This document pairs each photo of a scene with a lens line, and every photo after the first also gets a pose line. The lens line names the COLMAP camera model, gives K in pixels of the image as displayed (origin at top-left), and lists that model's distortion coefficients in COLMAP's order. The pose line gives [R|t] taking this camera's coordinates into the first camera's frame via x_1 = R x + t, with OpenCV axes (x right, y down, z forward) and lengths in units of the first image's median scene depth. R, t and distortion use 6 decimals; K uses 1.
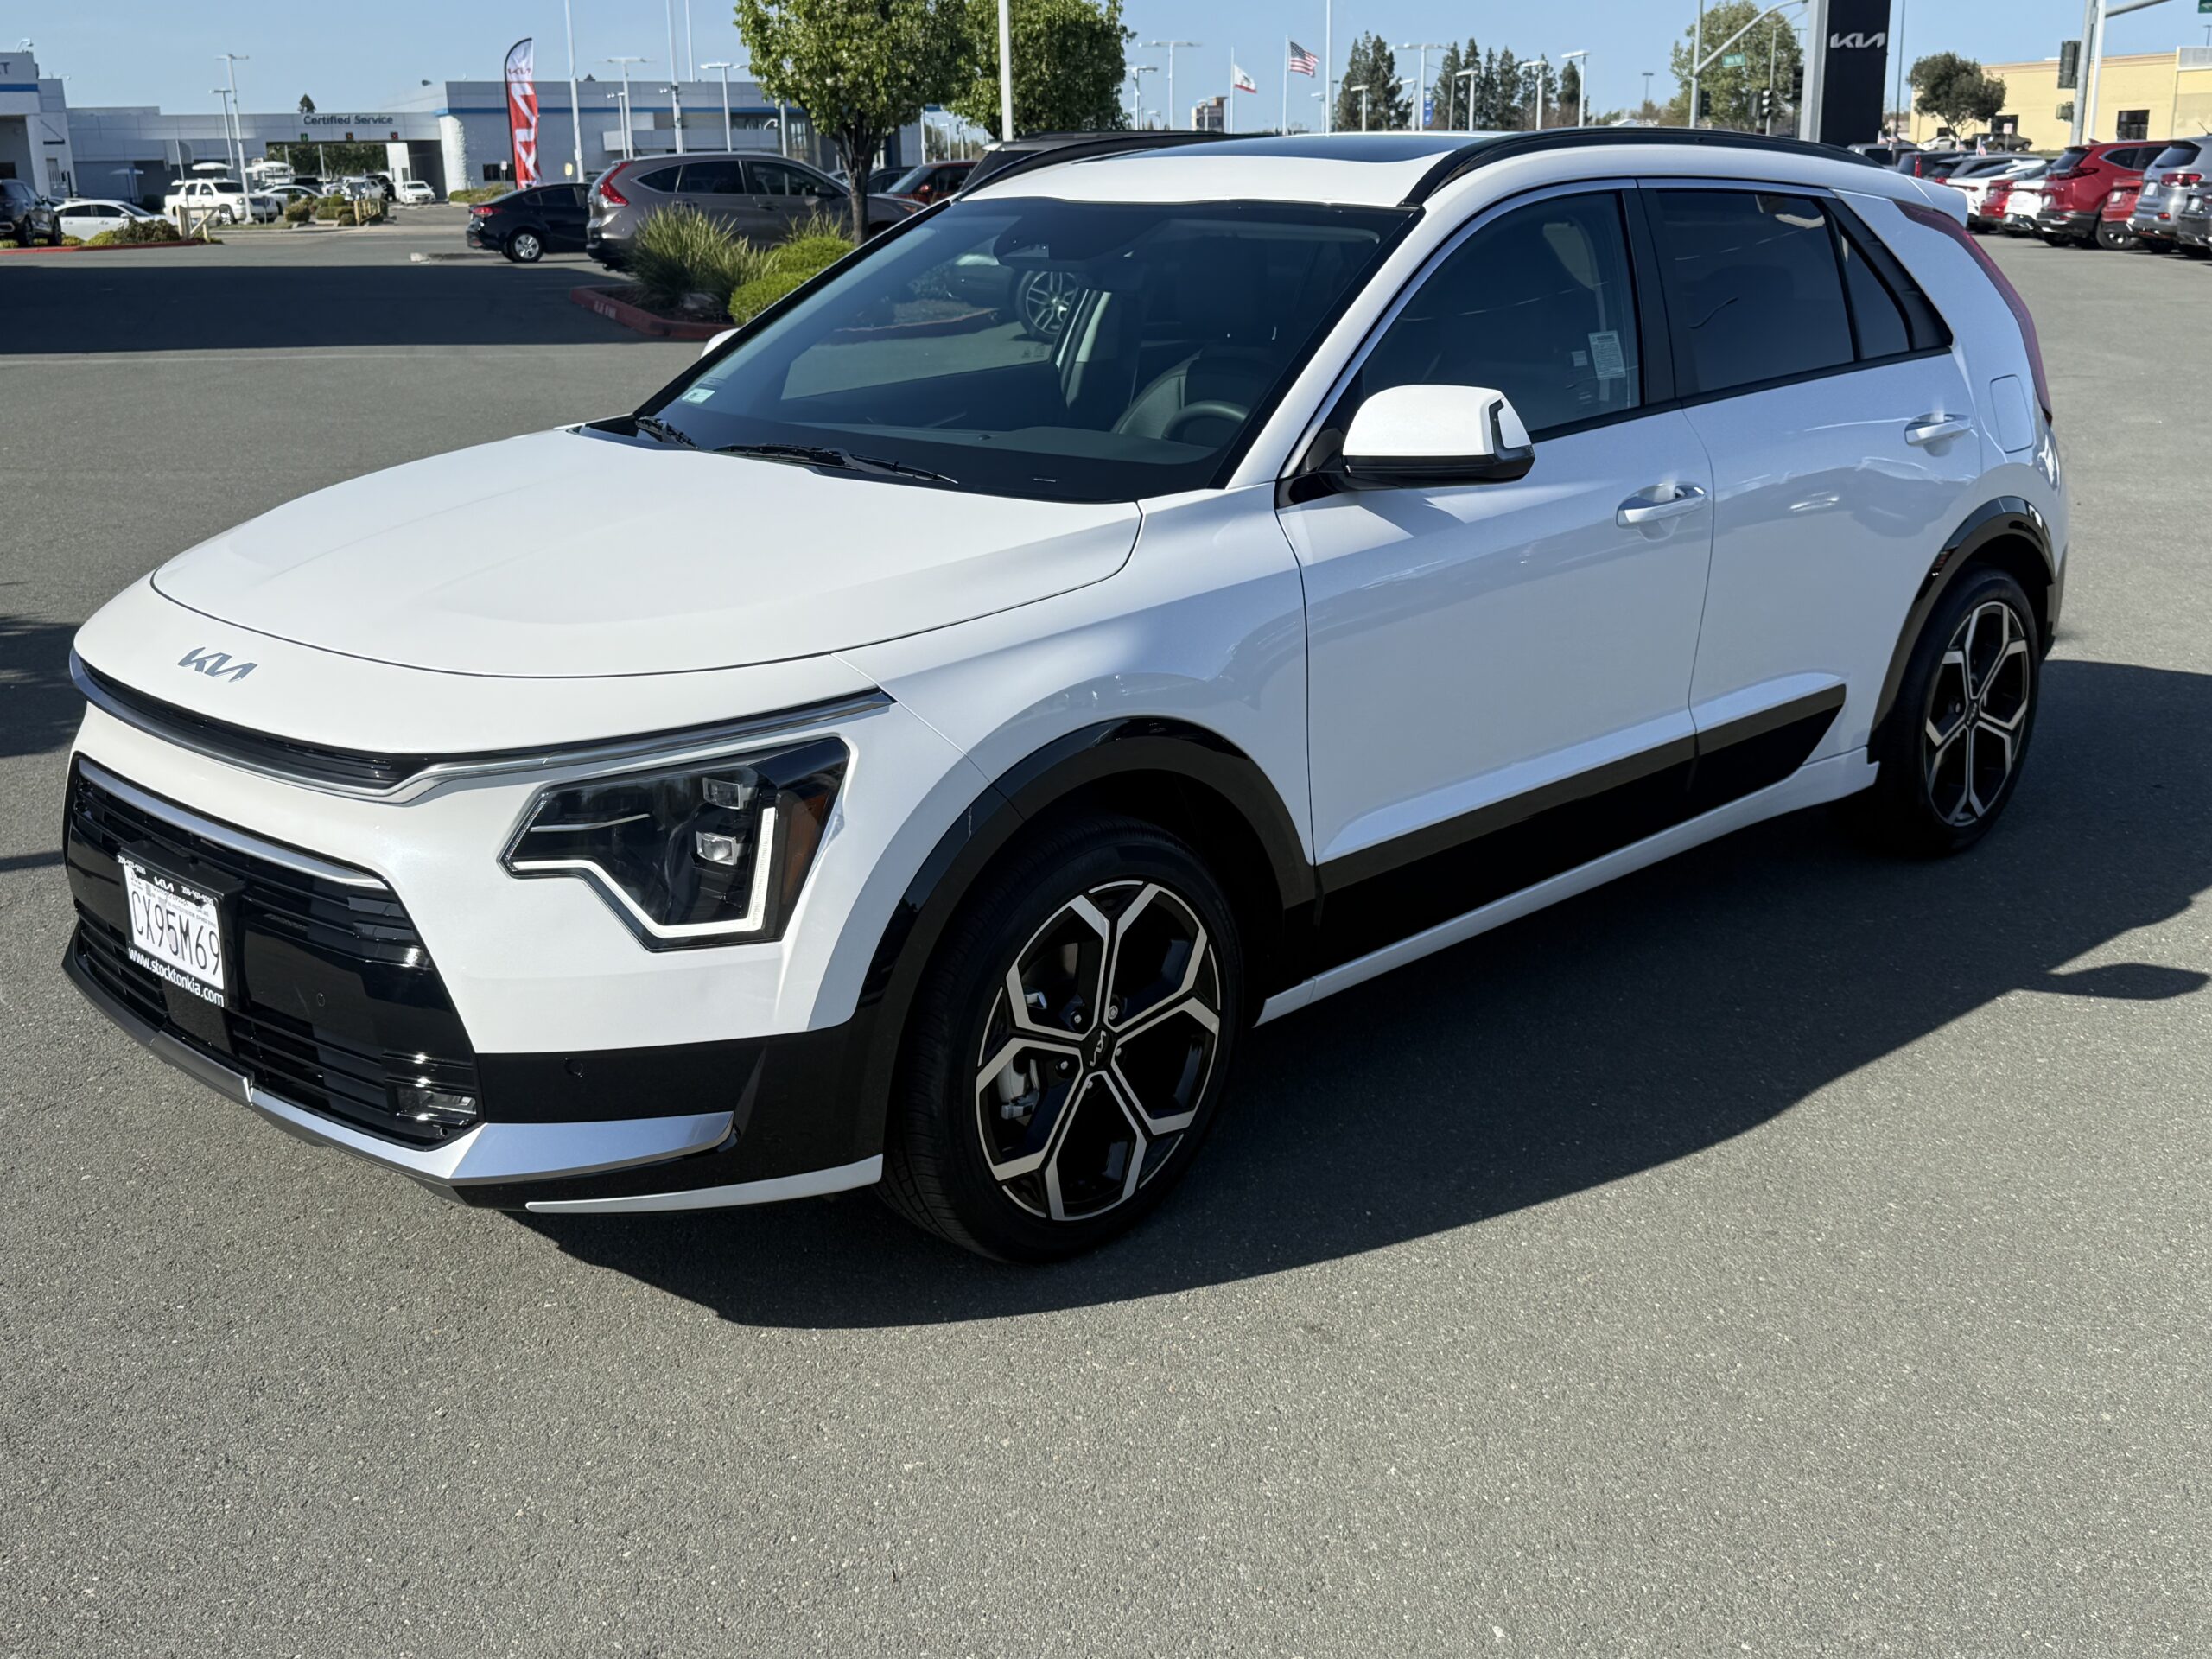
lens RADIAL K [[2372.5, 0, 1113.4], [0, 2372.5, 847.4], [0, 0, 1]] dist [-0.018820, 0.000000]
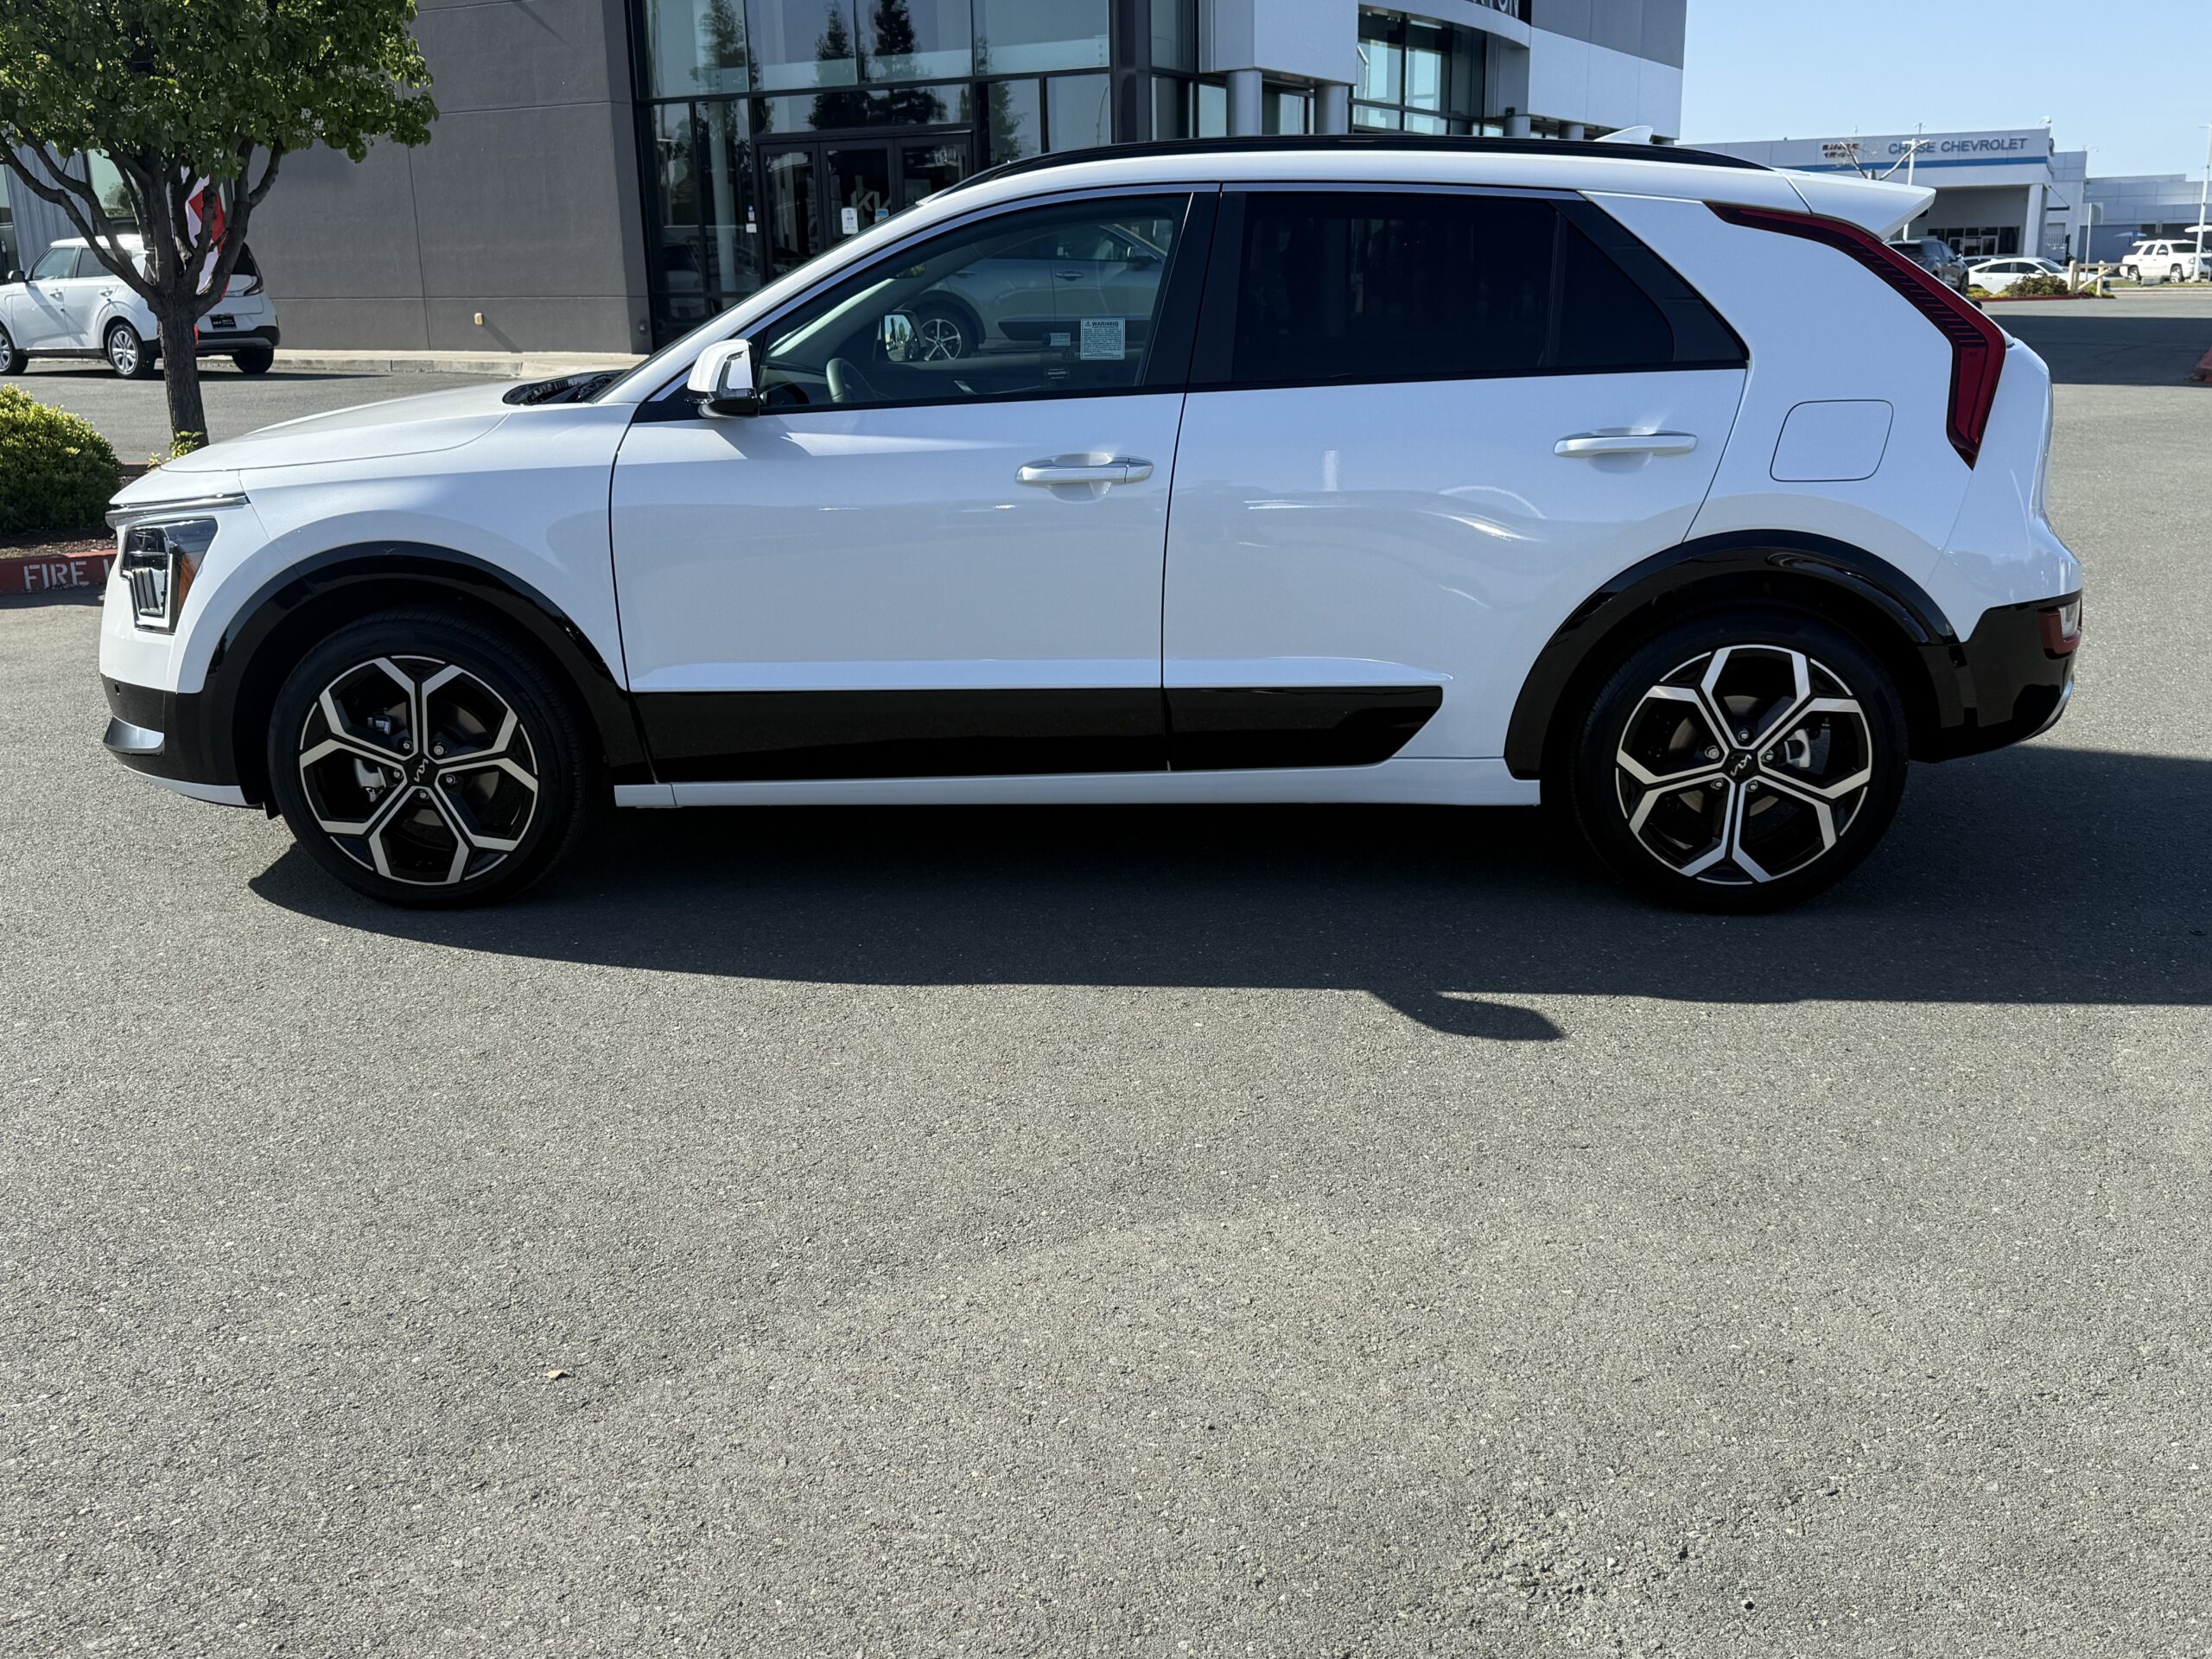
lens RADIAL K [[2042.2, 0, 1108.4], [0, 2042.2, 817.1], [0, 0, 1]] dist [0.047094, 0.000000]
pose [[0.667605, 0.202759, -0.716374, 0.931736], [-0.206457, 0.974884, 0.083525, -0.063494], [0.715317, 0.092139, 0.692699, 0.328697]]
